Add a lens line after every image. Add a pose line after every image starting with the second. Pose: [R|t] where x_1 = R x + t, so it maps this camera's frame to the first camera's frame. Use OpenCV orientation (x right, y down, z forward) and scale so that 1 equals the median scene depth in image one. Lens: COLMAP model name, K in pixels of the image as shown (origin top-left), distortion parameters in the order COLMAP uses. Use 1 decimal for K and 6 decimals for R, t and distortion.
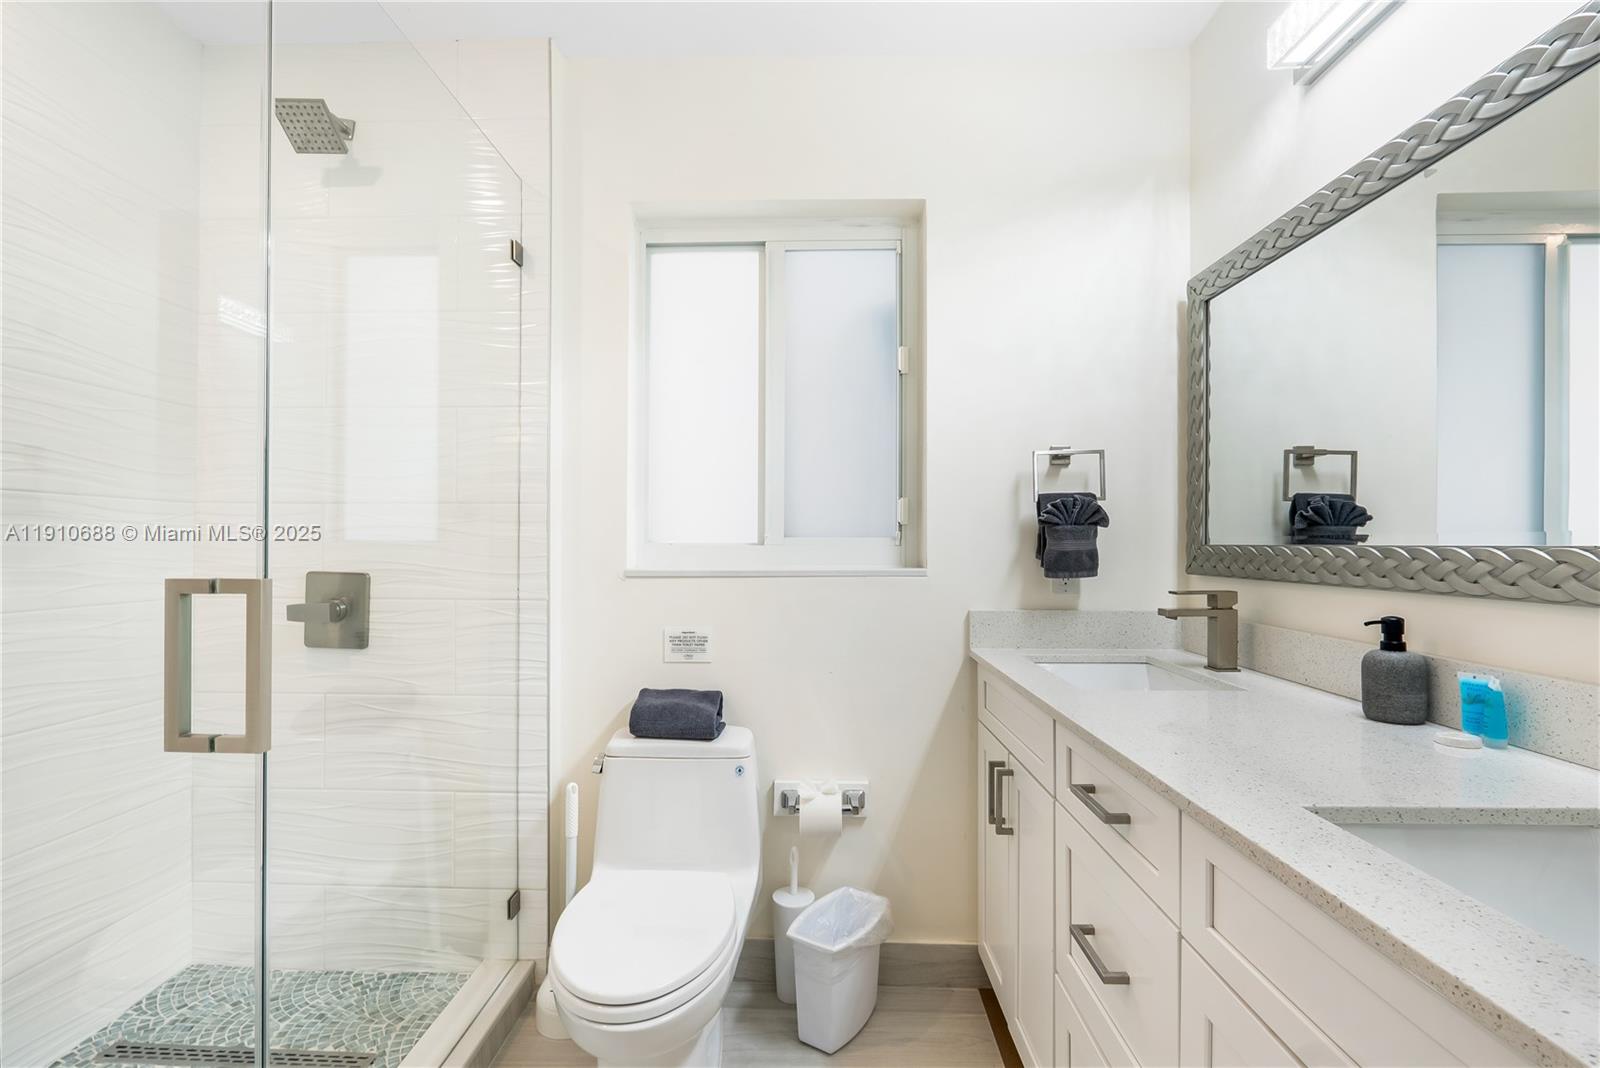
lens RADIAL K [[748.7, 0, 800.0], [0, 748.7, 534.0], [0, 0, 1]] dist [0.000687, 0.000373]
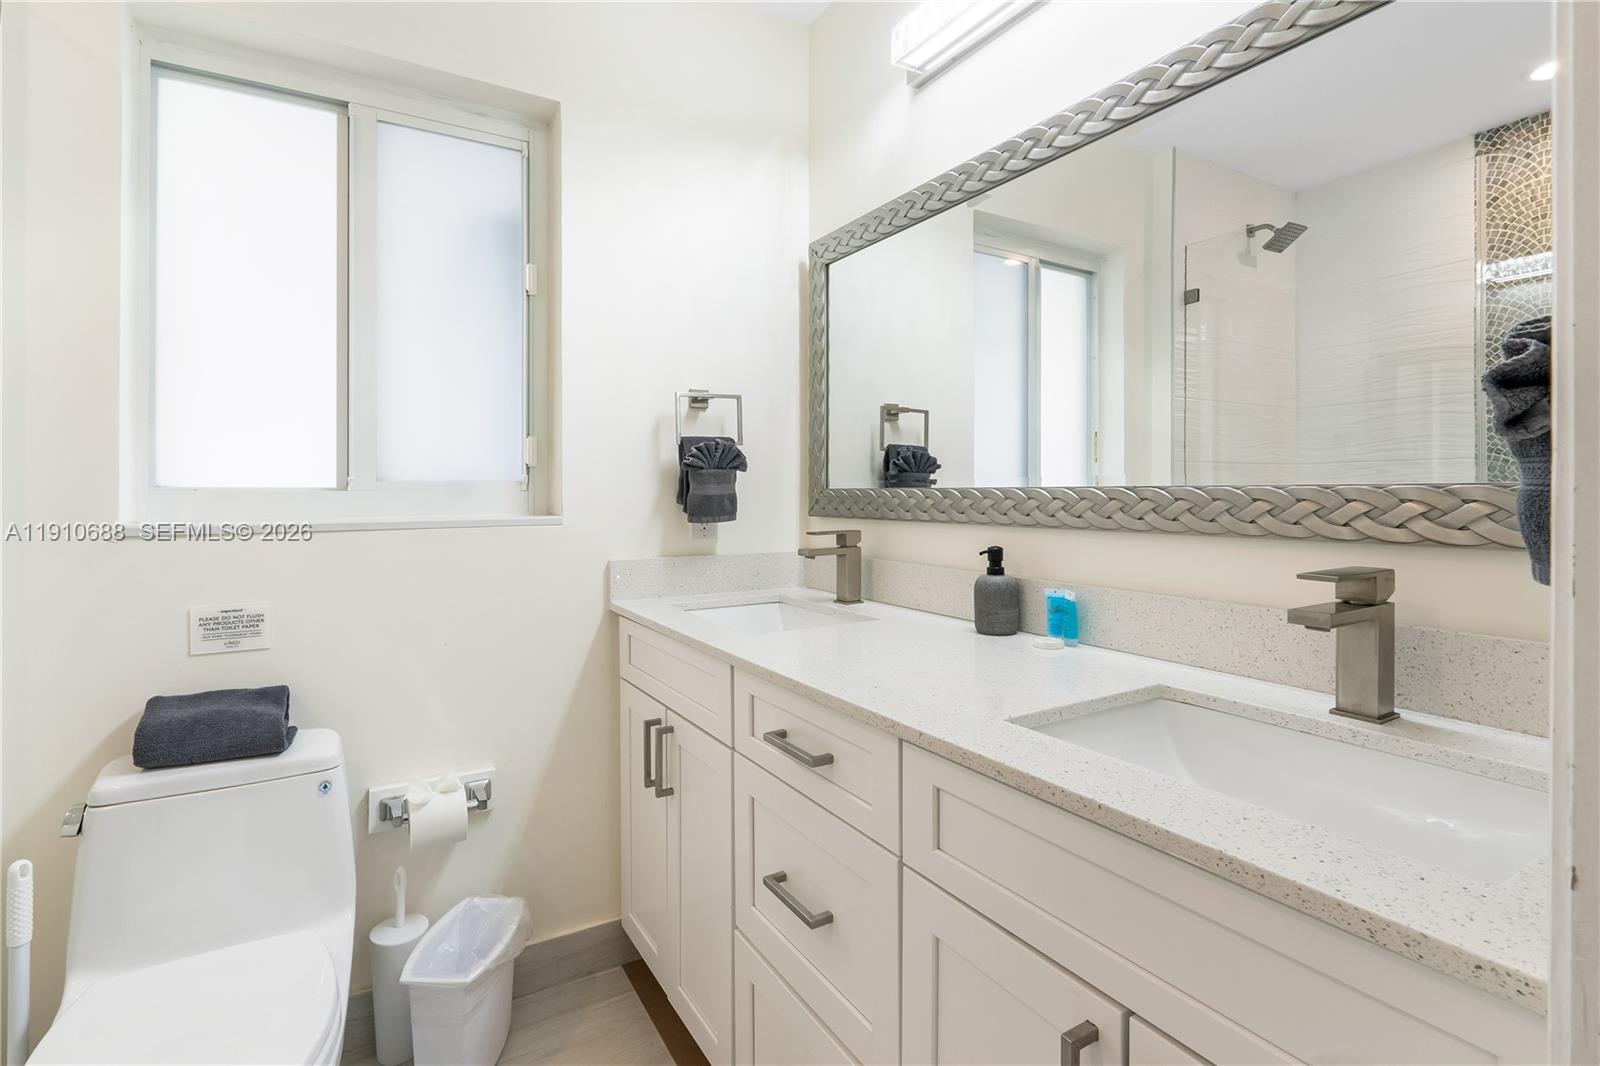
lens RADIAL K [[753.6, 0, 796.2], [0, 753.6, 487.1], [0, 0, 1]] dist [-0.004343, -0.000159]
pose [[0.845648, 0.000166, 0.533741, -0.080426], [-0.003240, 0.999983, 0.004823, 0.006872], [-0.533731, -0.005808, 0.845634, 0.099258]]
